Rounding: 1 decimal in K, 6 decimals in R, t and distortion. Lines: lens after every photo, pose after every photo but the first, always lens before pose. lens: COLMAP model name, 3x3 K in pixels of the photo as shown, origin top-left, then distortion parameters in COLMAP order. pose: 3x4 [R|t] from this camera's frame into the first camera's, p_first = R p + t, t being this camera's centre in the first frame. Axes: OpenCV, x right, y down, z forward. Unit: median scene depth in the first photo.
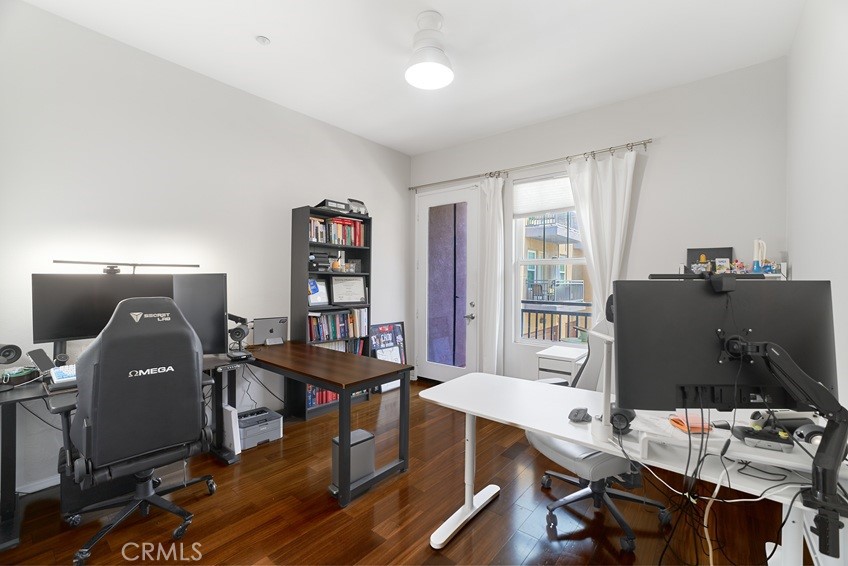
lens RADIAL K [[368.1, 0, 428.7], [0, 368.1, 283.1], [0, 0, 1]] dist [-0.035985, 0.015536]
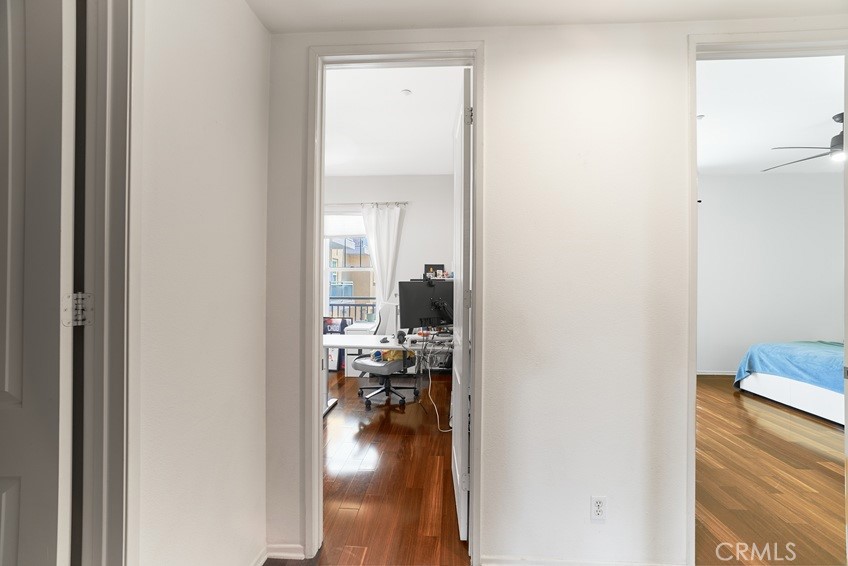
lens RADIAL K [[368.1, 0, 428.7], [0, 368.1, 283.1], [0, 0, 1]] dist [-0.035985, 0.015536]
pose [[0.814542, -0.003195, 0.580096, -0.365859], [0.005700, 0.999981, -0.002495, 0.005544], [-0.580077, 0.005339, 0.814544, -0.549147]]
